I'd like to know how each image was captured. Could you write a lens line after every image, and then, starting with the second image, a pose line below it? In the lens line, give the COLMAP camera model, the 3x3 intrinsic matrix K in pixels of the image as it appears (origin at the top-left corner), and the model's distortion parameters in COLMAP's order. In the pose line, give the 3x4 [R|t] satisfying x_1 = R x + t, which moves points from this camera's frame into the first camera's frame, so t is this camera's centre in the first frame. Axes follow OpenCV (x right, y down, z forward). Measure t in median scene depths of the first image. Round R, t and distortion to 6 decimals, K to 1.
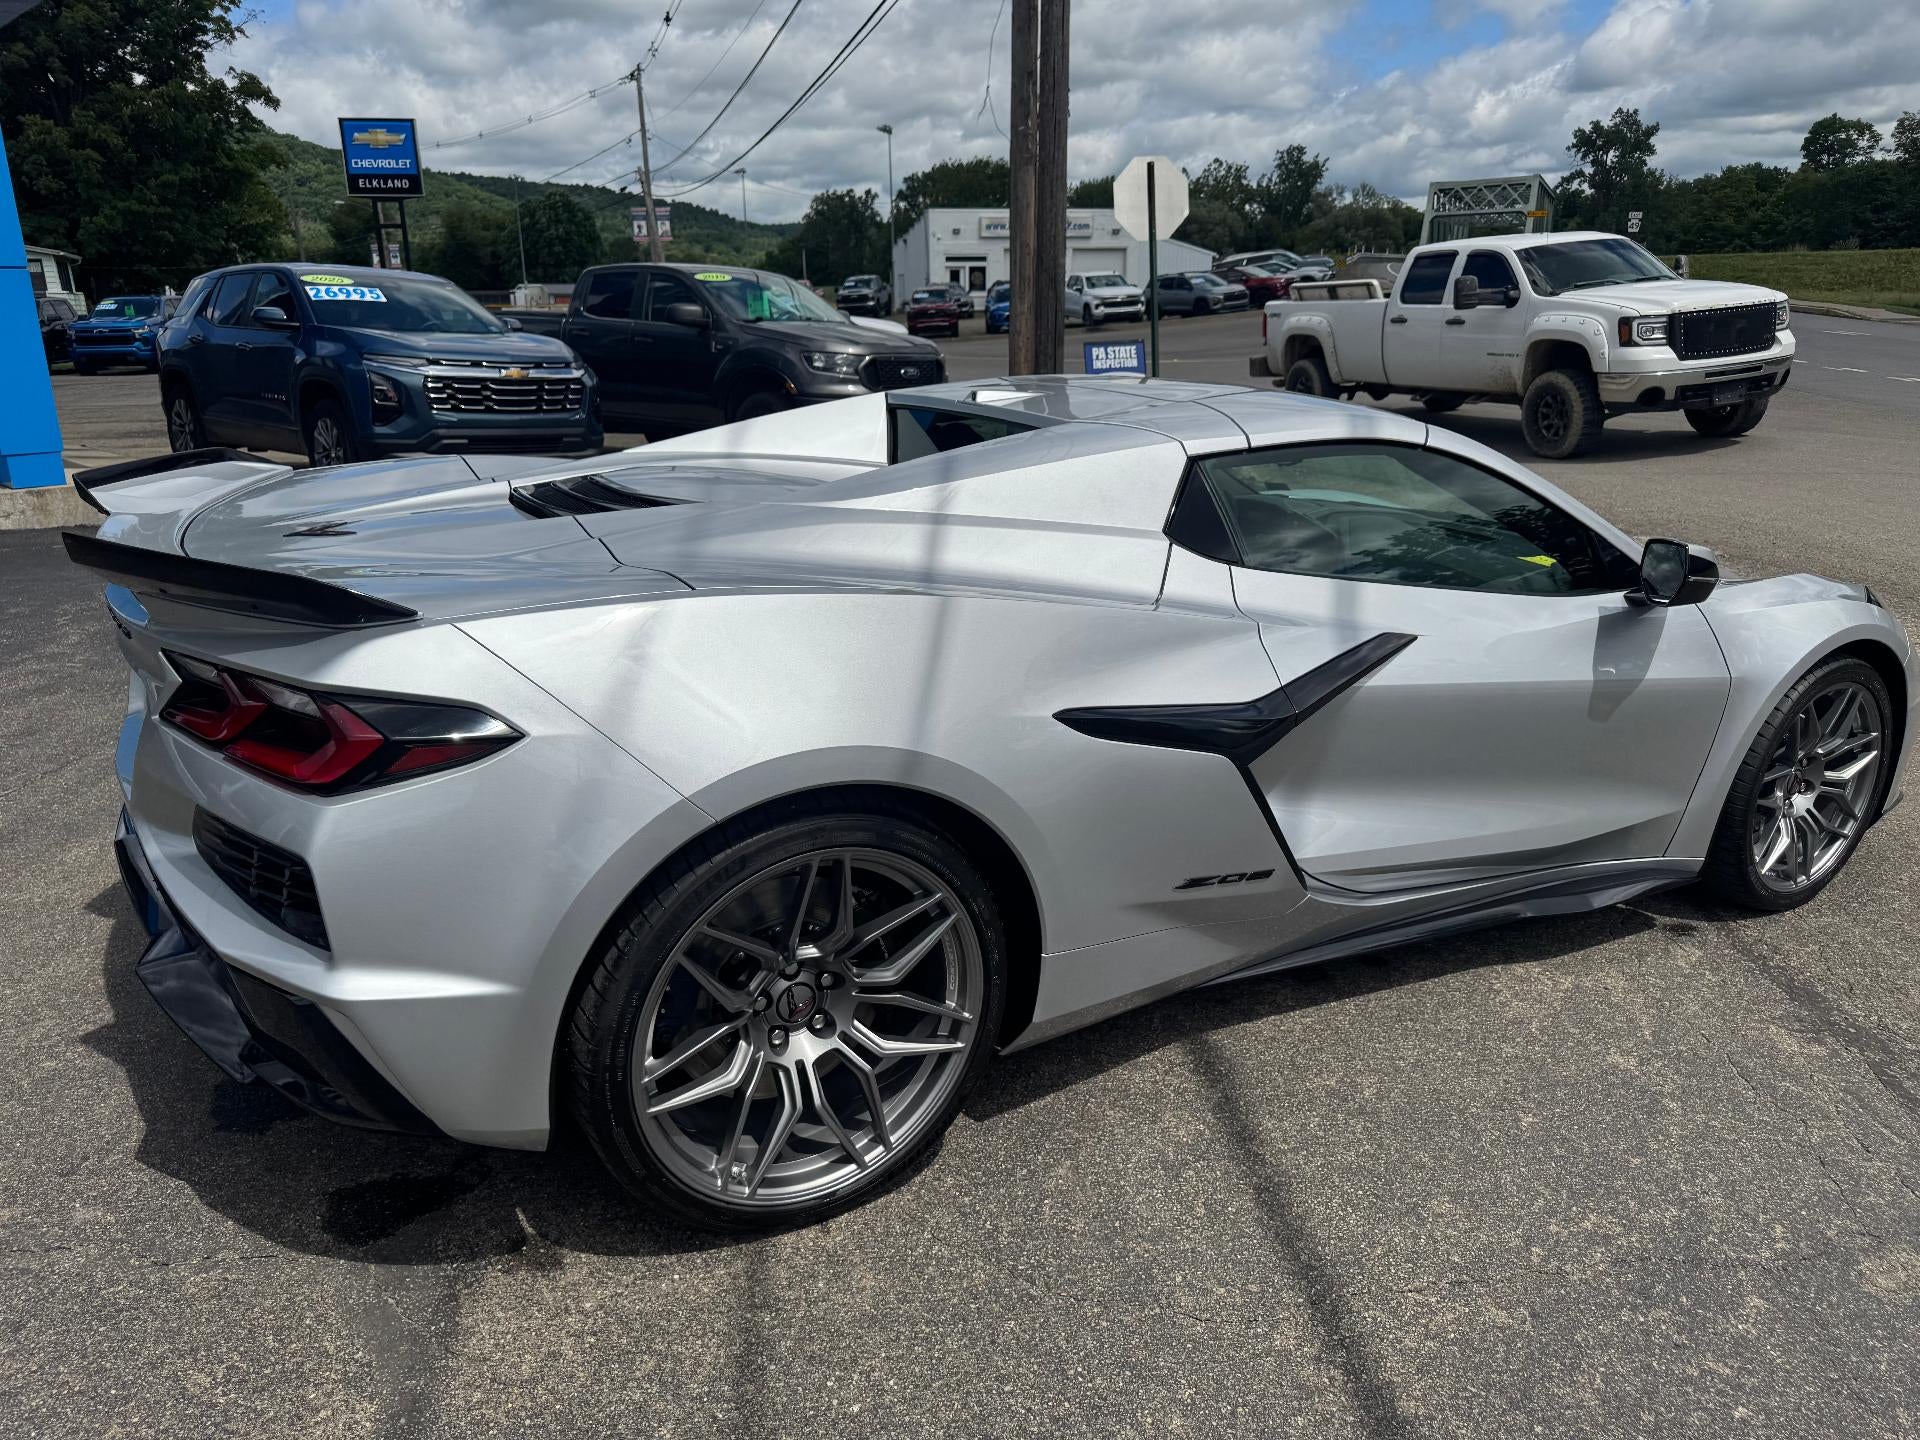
lens RADIAL K [[1366.5, 0, 959.7], [0, 1366.5, 765.0], [0, 0, 1]] dist [0.003124, -0.014061]
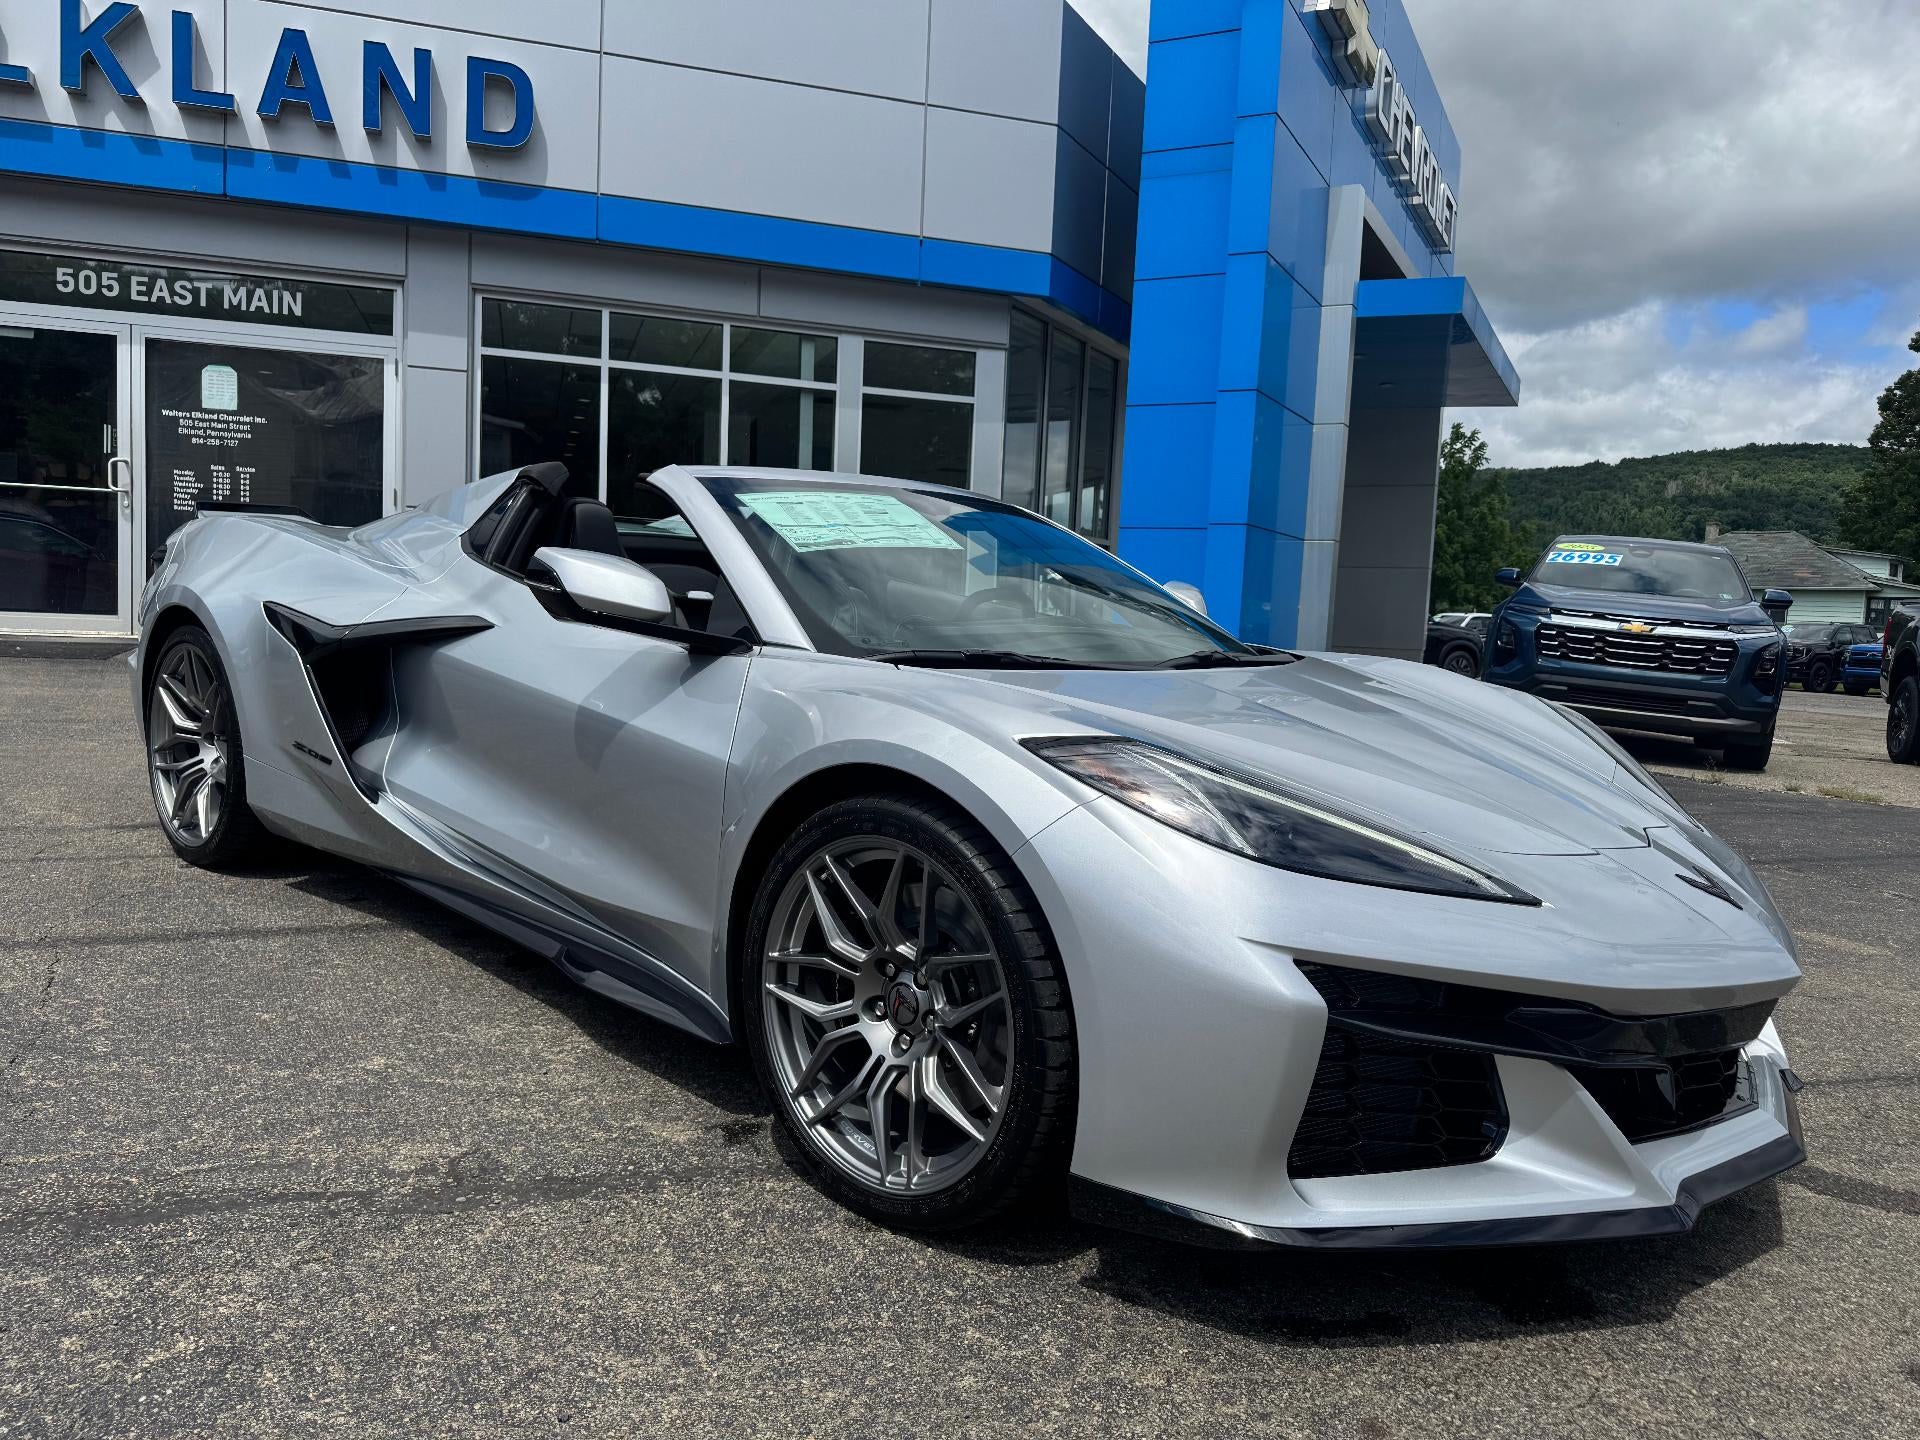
lens RADIAL K [[1379.6, 0, 956.9], [0, 1379.6, 705.4], [0, 0, 1]] dist [0.022506, -0.035820]
pose [[0.294086, 0.081445, -0.952303, 0.372840], [-0.352605, 0.935326, -0.028897, -0.031403], [0.888360, 0.344285, 0.303784, 0.240267]]
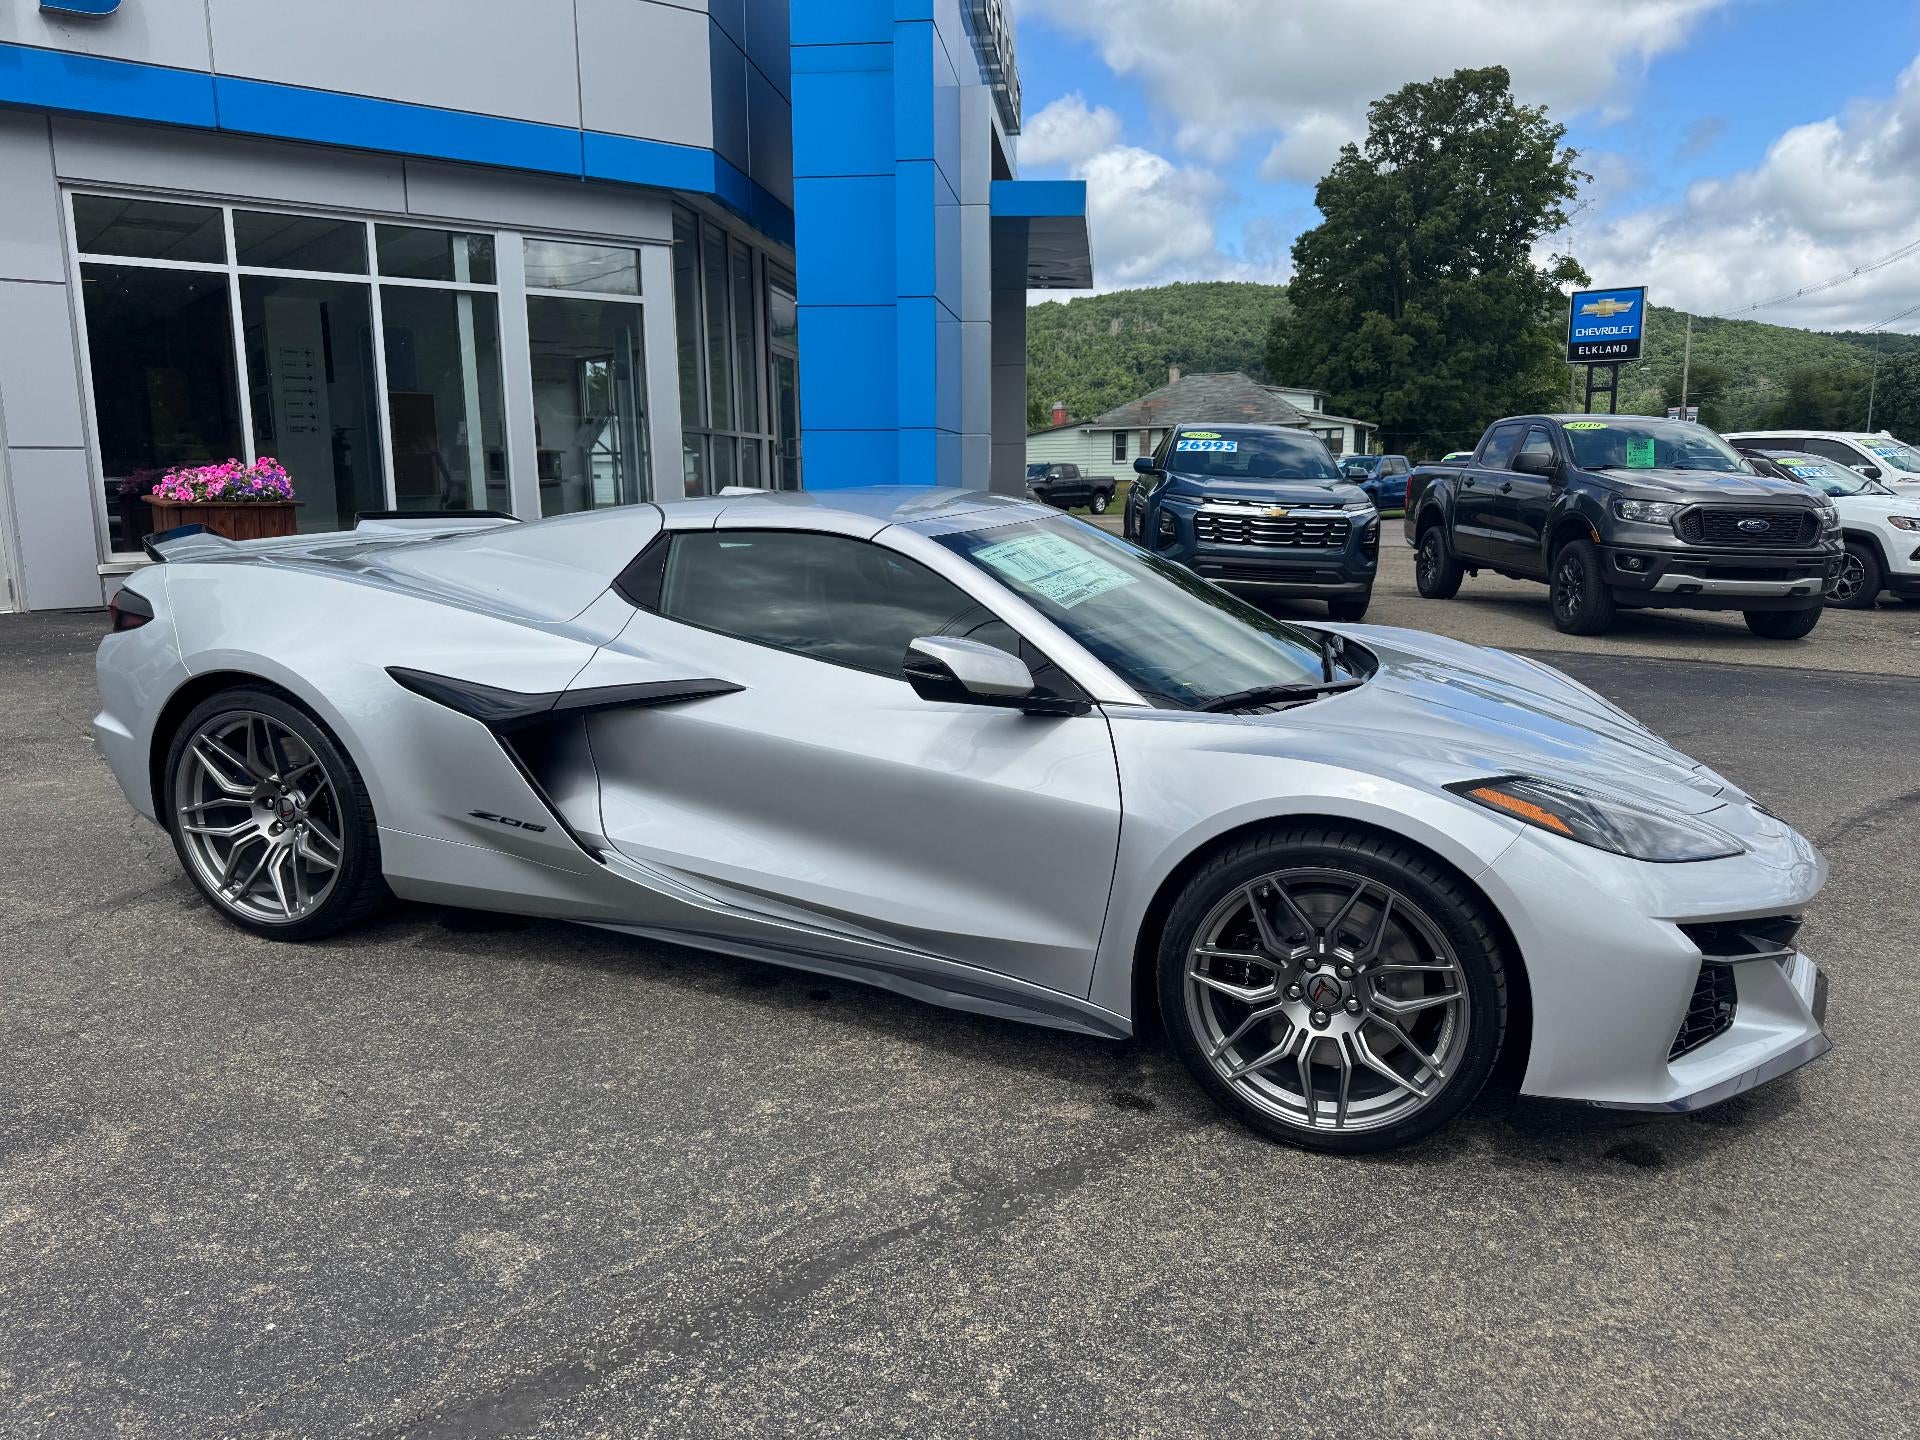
lens RADIAL K [[1390.0, 0, 959.2], [0, 1390.0, 719.9], [0, 0, 1]] dist [0.034286, -0.068159]
pose [[0.620925, 0.140827, -0.771116, 0.339181], [-0.252178, 0.967320, -0.026403, -0.019396], [0.742198, 0.210853, 0.636147, 0.089088]]
